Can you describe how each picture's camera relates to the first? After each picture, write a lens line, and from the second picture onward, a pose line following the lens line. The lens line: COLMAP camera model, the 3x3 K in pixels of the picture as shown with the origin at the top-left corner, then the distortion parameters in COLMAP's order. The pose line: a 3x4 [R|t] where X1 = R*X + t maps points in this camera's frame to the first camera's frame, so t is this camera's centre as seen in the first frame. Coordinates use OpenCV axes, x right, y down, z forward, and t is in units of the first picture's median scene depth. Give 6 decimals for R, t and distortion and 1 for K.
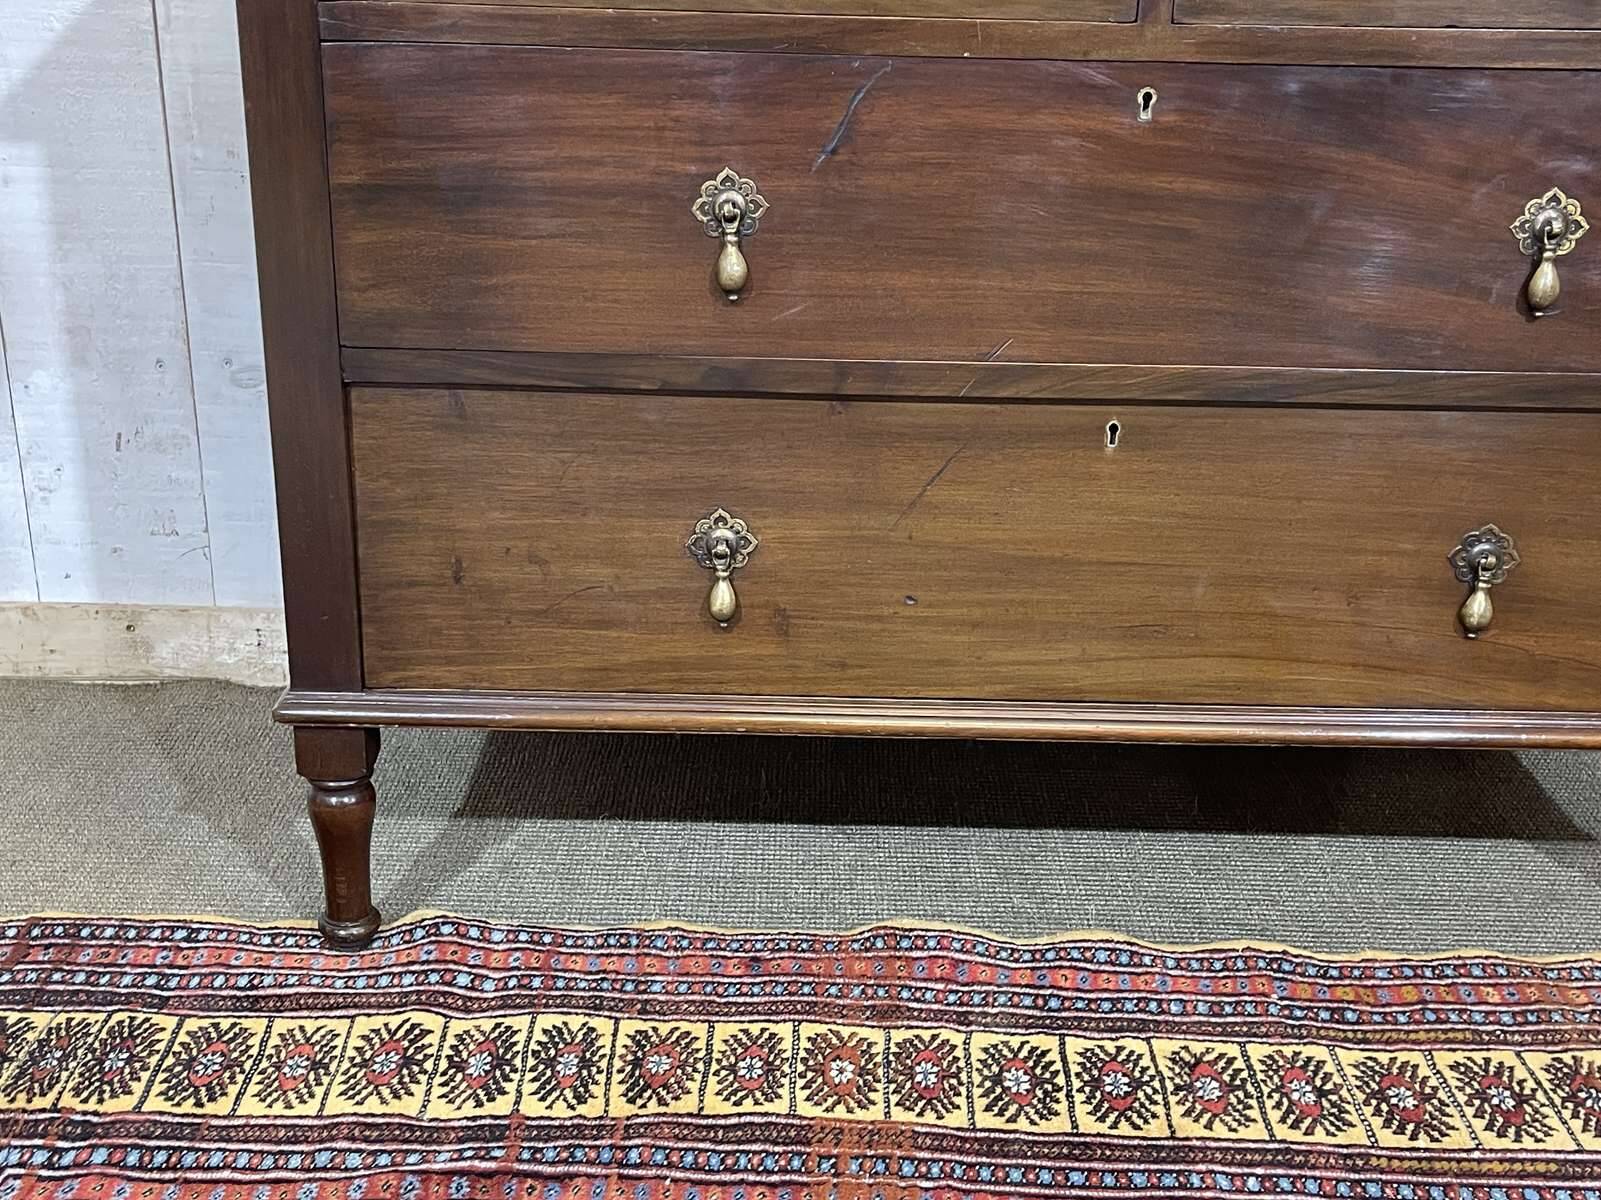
lens RADIAL K [[1827.5, 0, 789.2], [0, 1827.5, 600.3], [0, 0, 1]] dist [0.050808, -0.065439]
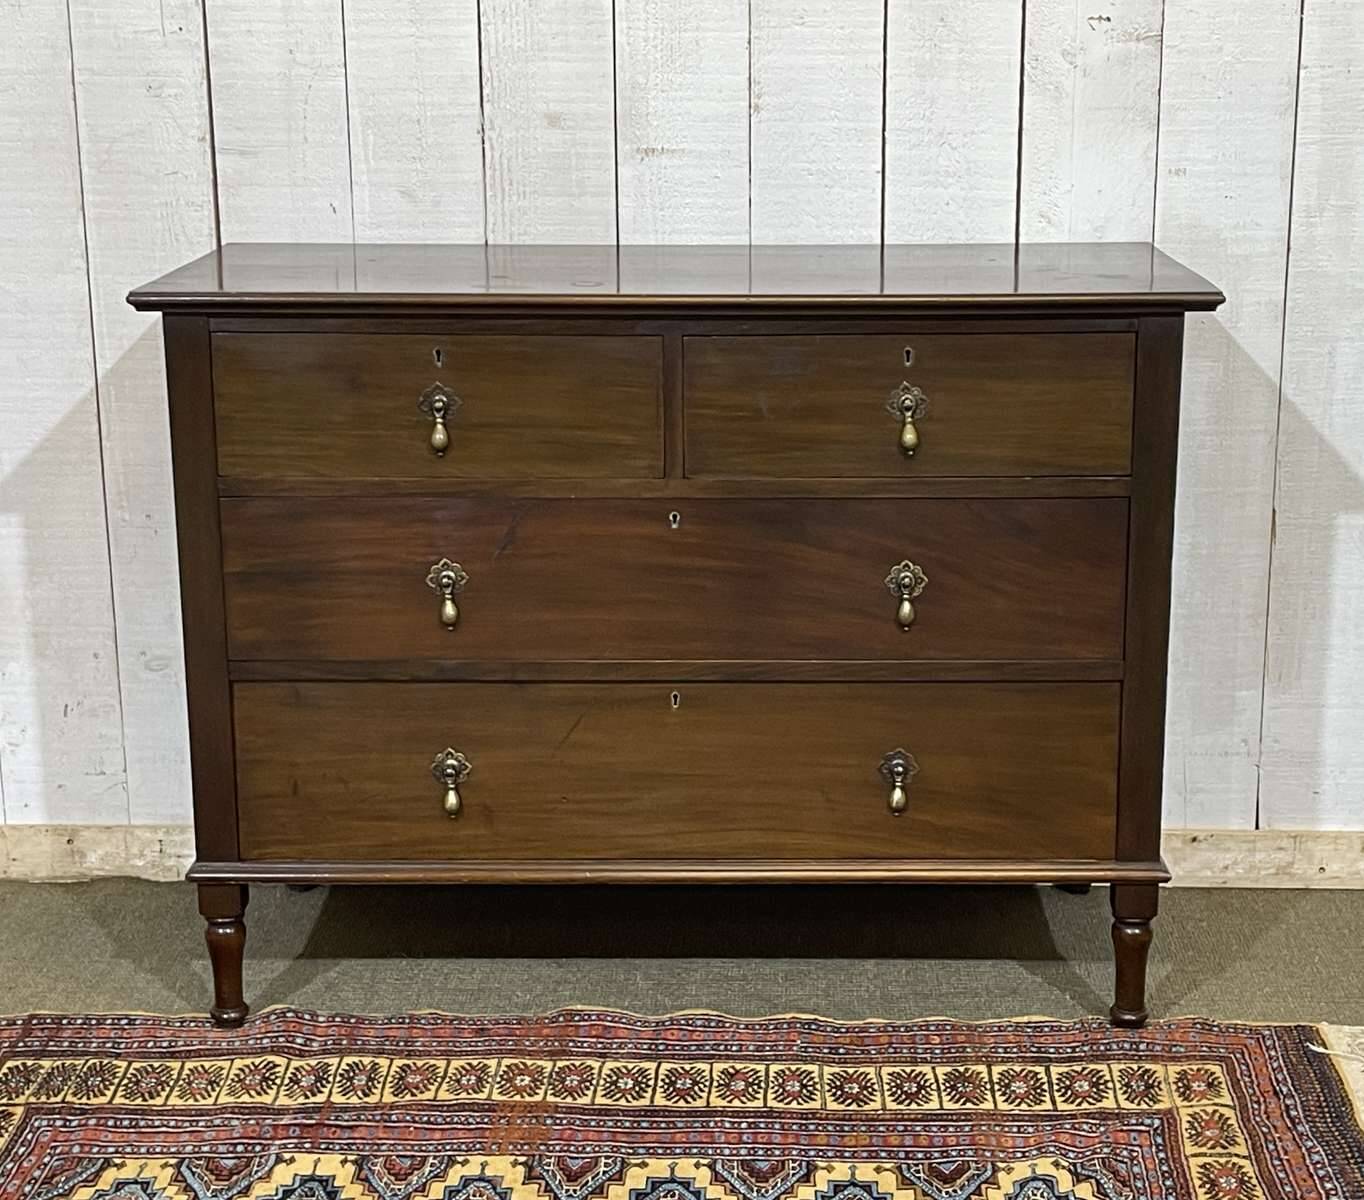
lens RADIAL K [[2416.3, 0, 715.3], [0, 2416.3, 622.2], [0, 0, 1]] dist [0.161570, -0.596718]
pose [[0.999525, -0.021387, -0.022196, 0.269342], [0.019068, 0.994815, -0.099894, 0.065385], [0.024217, 0.099423, 0.994751, -1.284290]]
